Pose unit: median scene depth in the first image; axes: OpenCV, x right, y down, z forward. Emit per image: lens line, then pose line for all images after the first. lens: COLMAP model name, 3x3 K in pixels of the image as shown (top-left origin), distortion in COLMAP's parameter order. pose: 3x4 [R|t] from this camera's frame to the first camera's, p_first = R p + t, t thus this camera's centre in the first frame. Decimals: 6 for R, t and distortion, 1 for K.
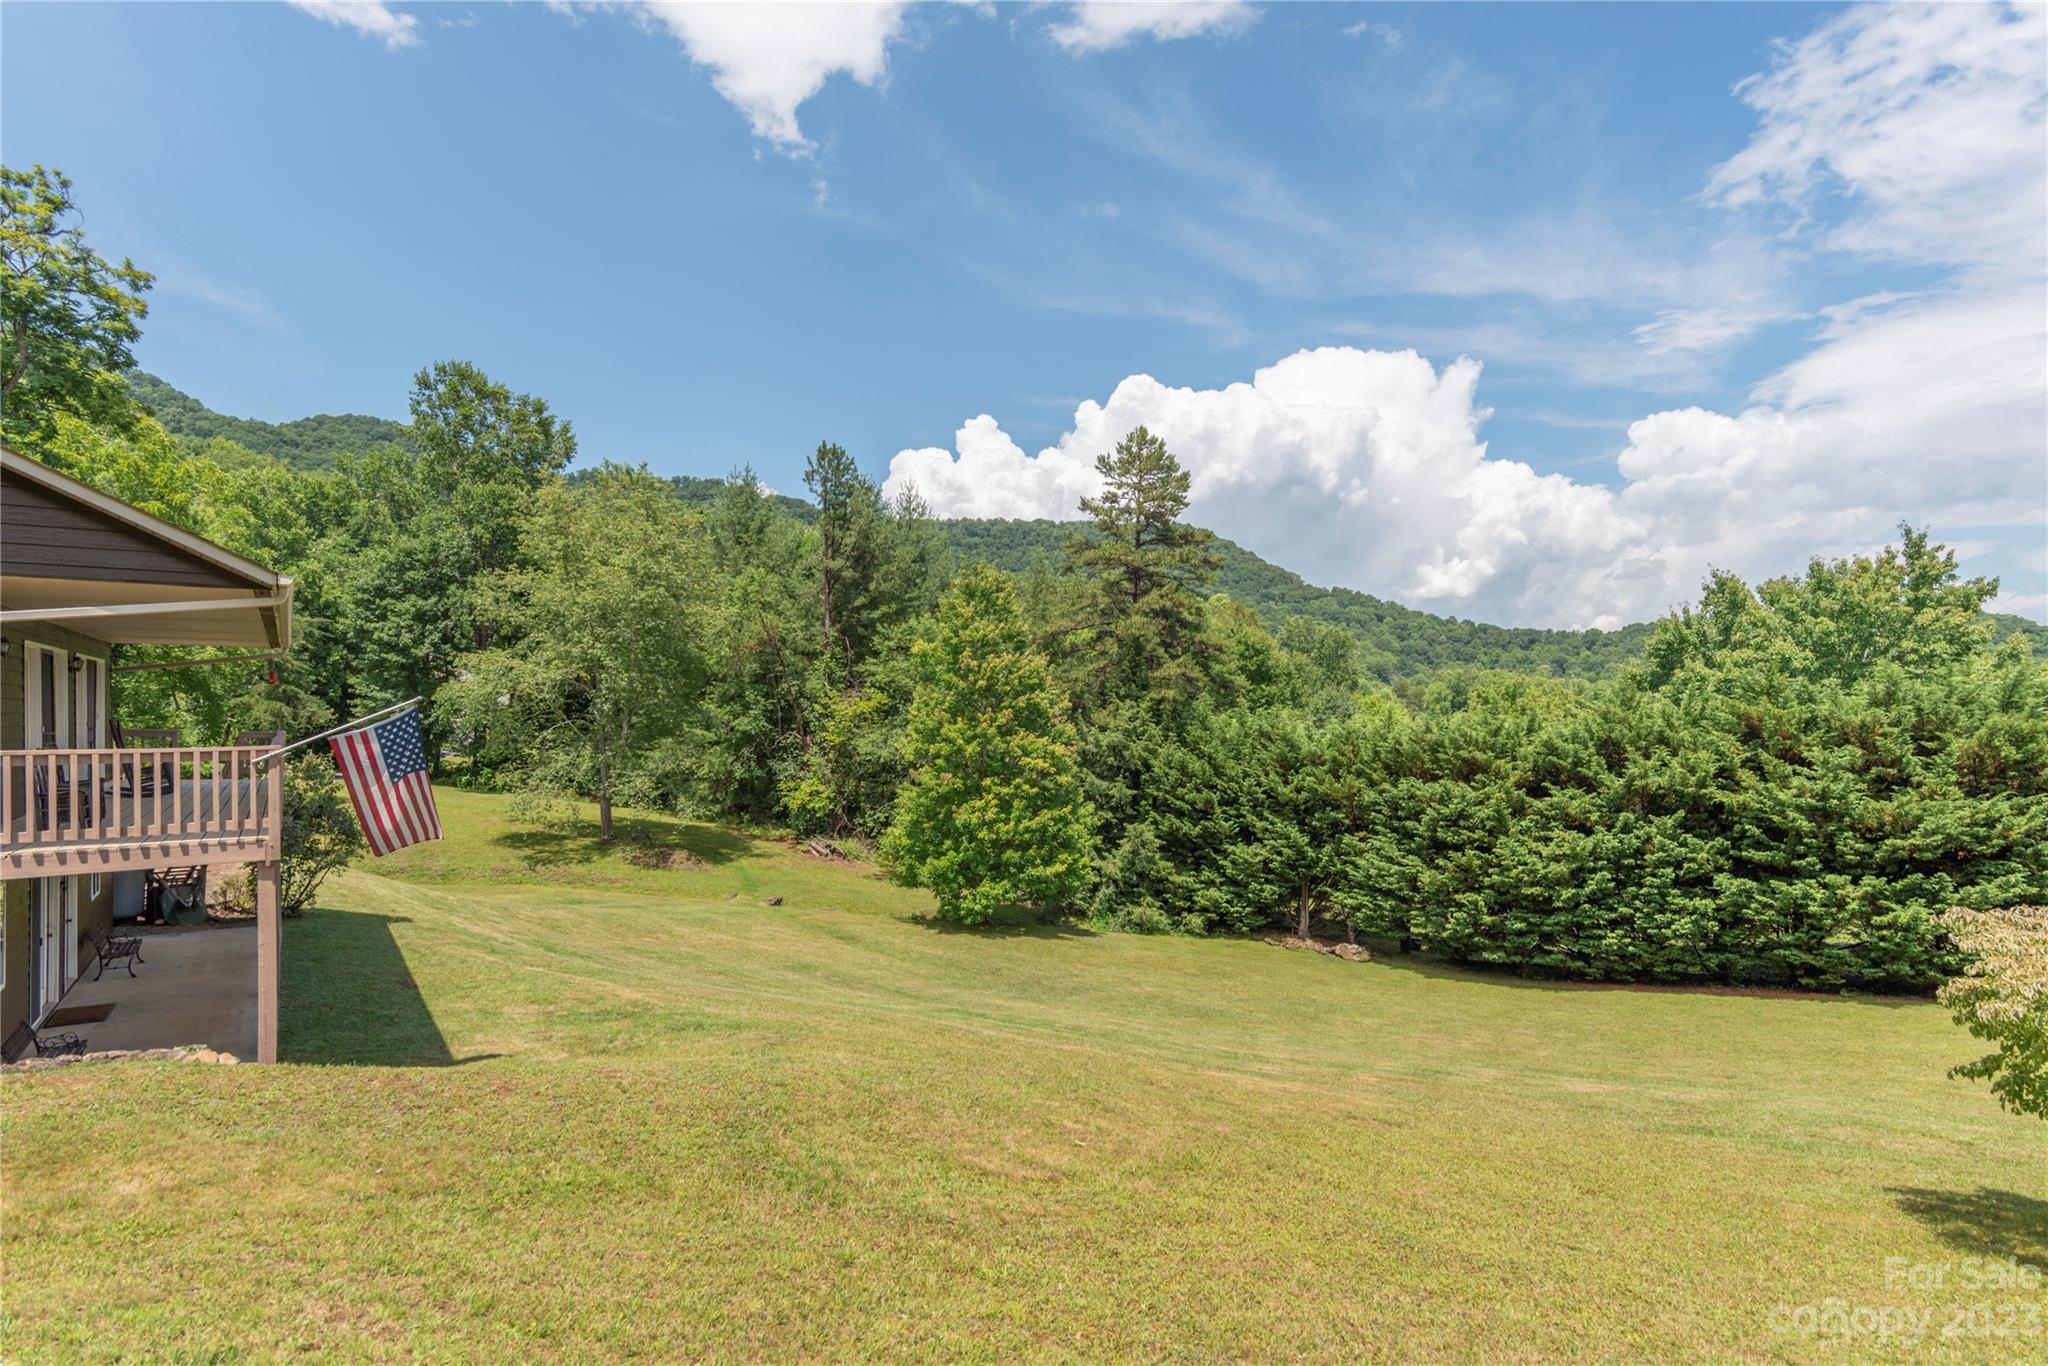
lens RADIAL K [[1003.2, 0, 1022.4], [0, 1003.2, 701.7], [0, 0, 1]] dist [0.012731, -0.001789]
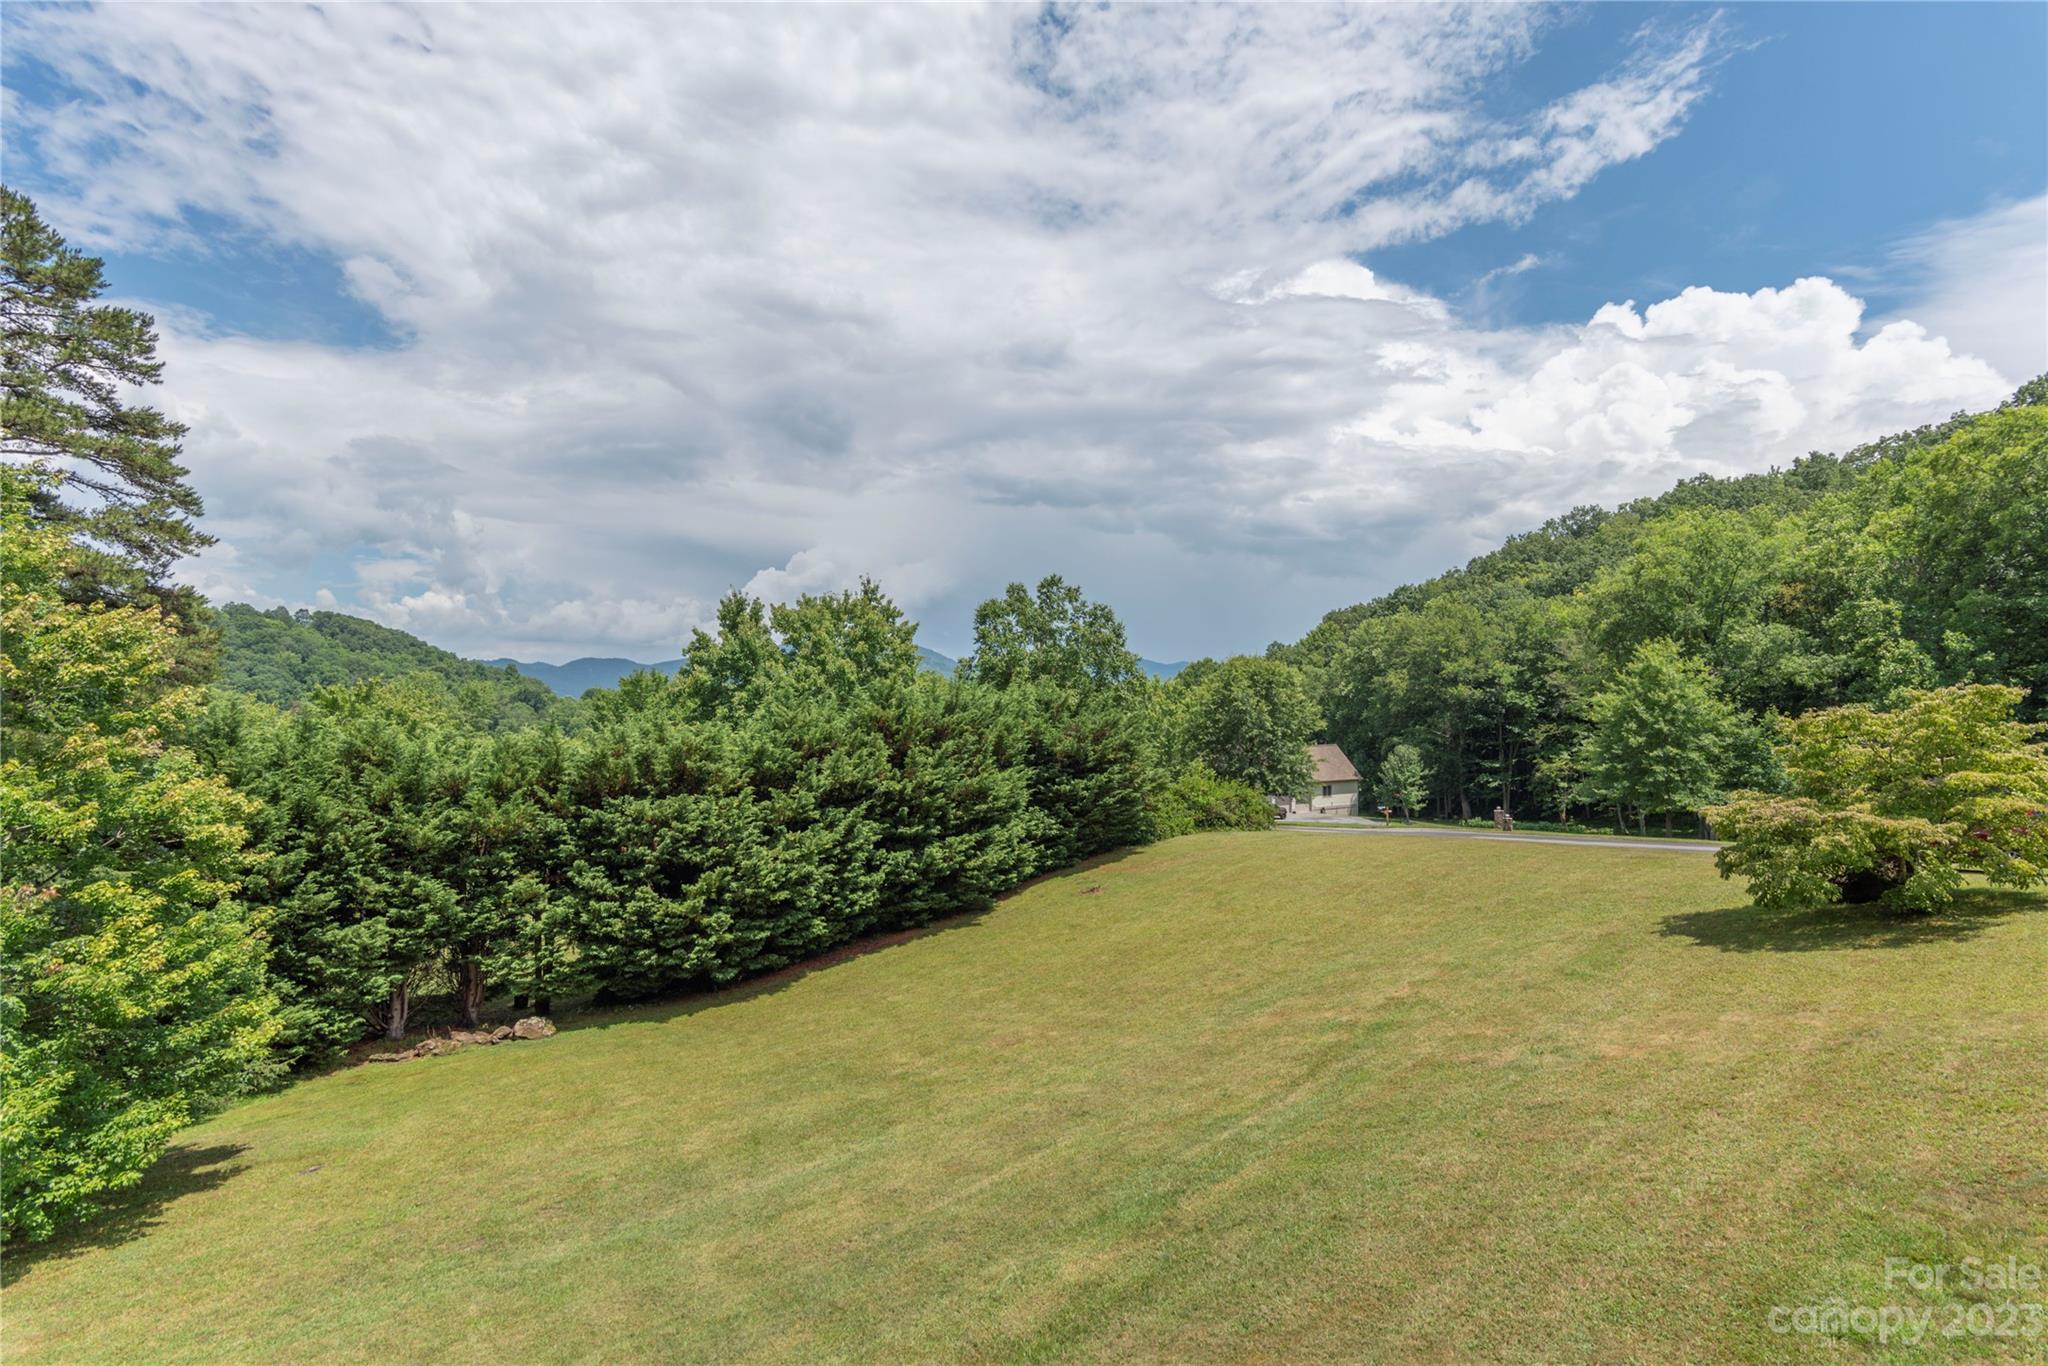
lens RADIAL K [[1003.2, 0, 1014.5], [0, 1003.2, 691.5], [0, 0, 1]] dist [0.012731, -0.001789]
pose [[0.249502, 0.011658, 0.968304, -0.308046], [-0.001418, 0.999931, -0.011674, -0.002658], [-0.968373, 0.001540, 0.249501, 0.406032]]
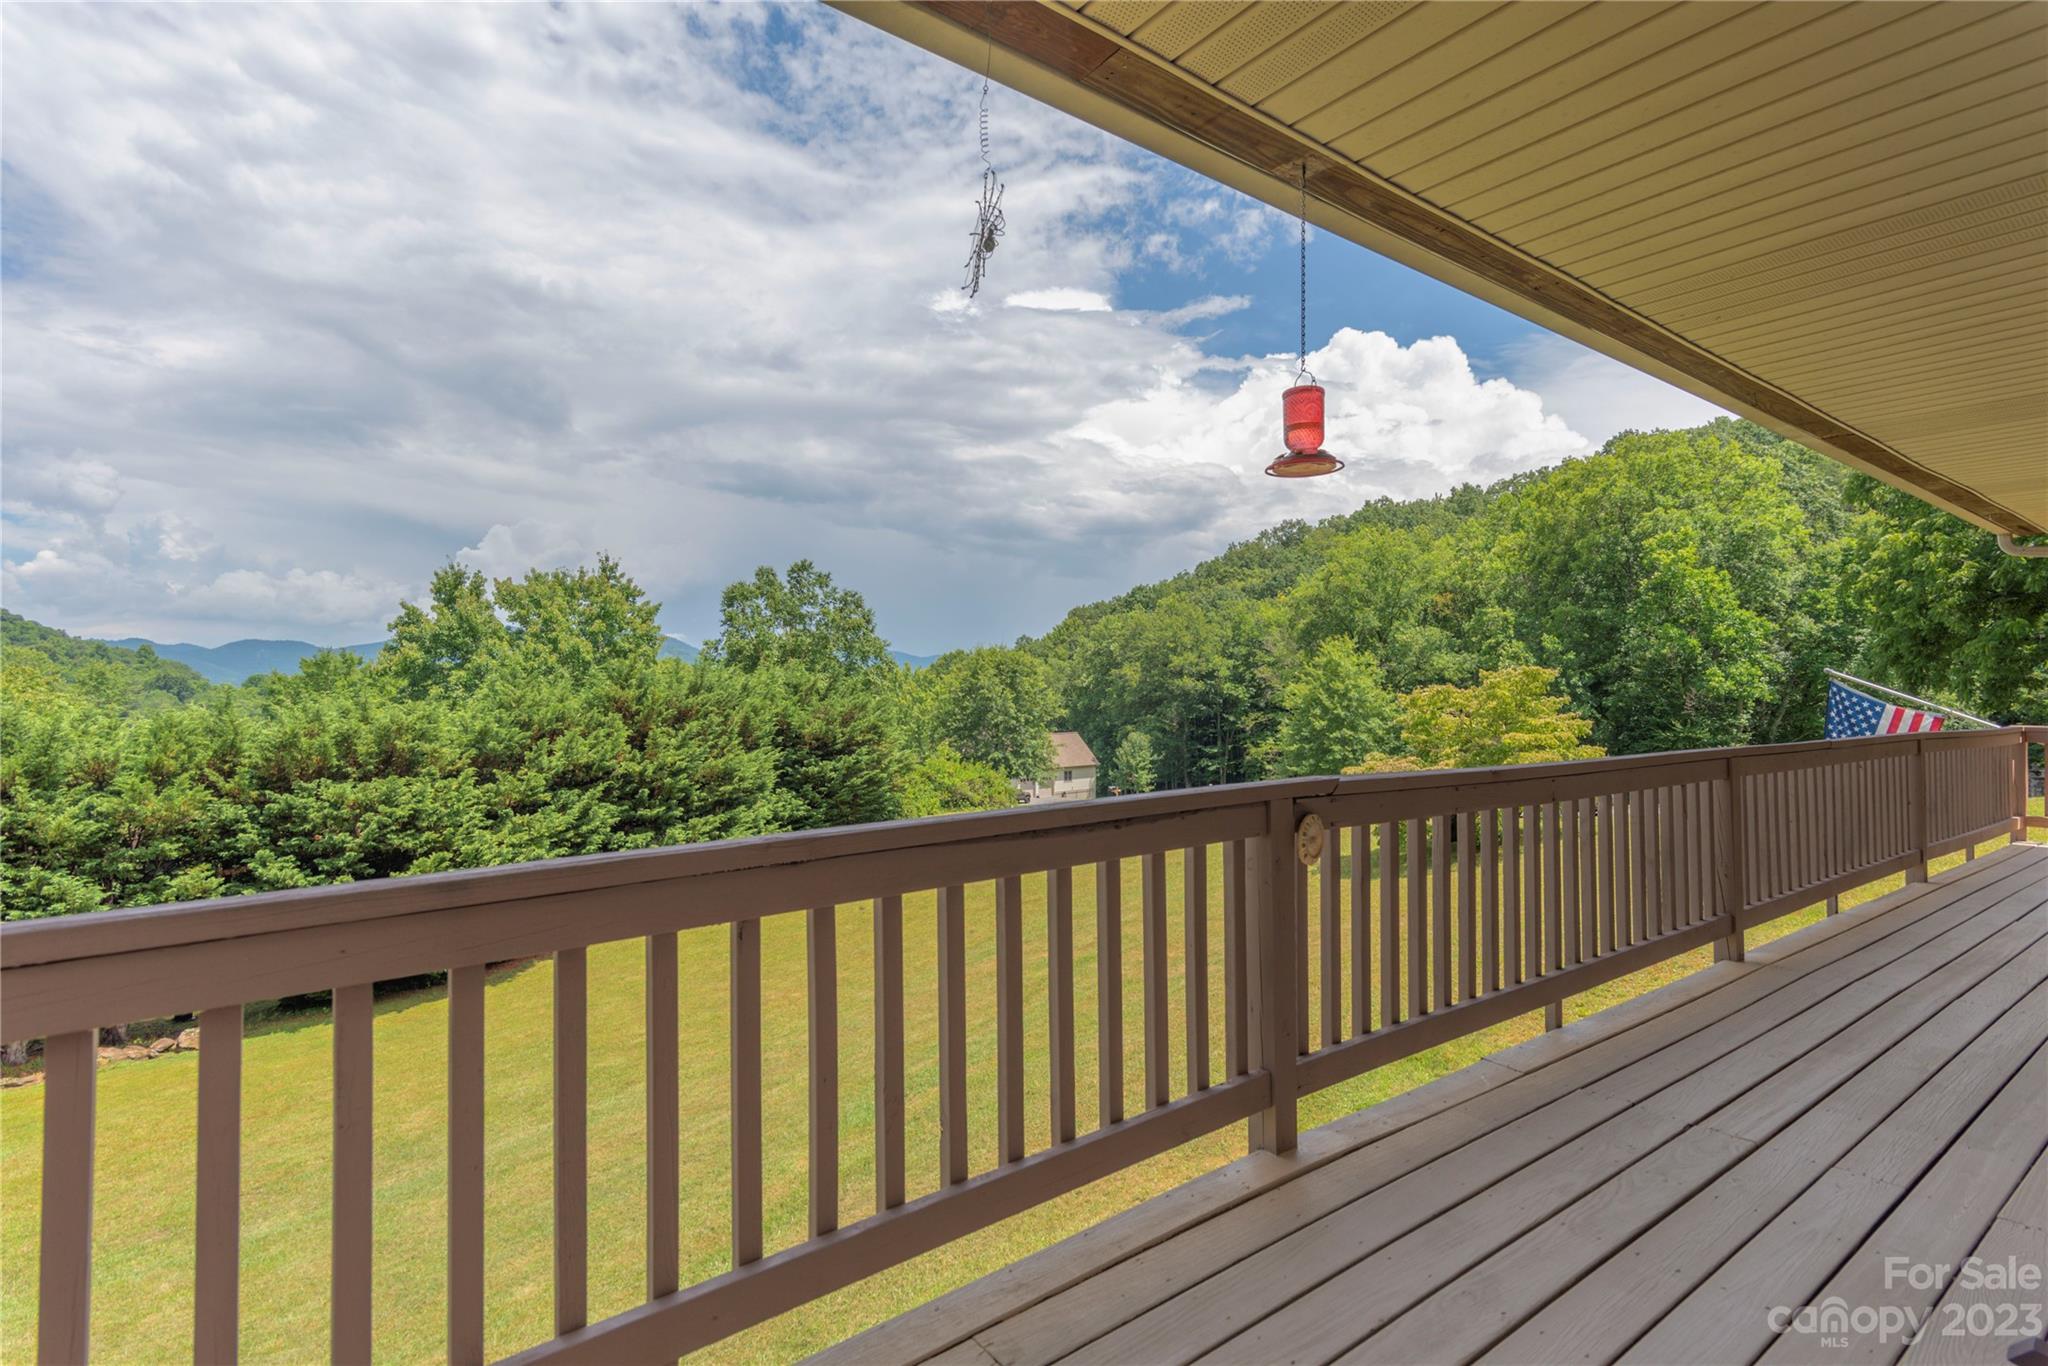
lens RADIAL K [[1003.2, 0, 1020.6], [0, 1003.2, 684.4], [0, 0, 1]] dist [0.012731, -0.001789]
pose [[0.002380, 0.011806, 0.999927, -0.343920], [-0.006901, 0.999907, -0.011789, 0.006771], [-0.999973, -0.006872, 0.002462, 0.394182]]
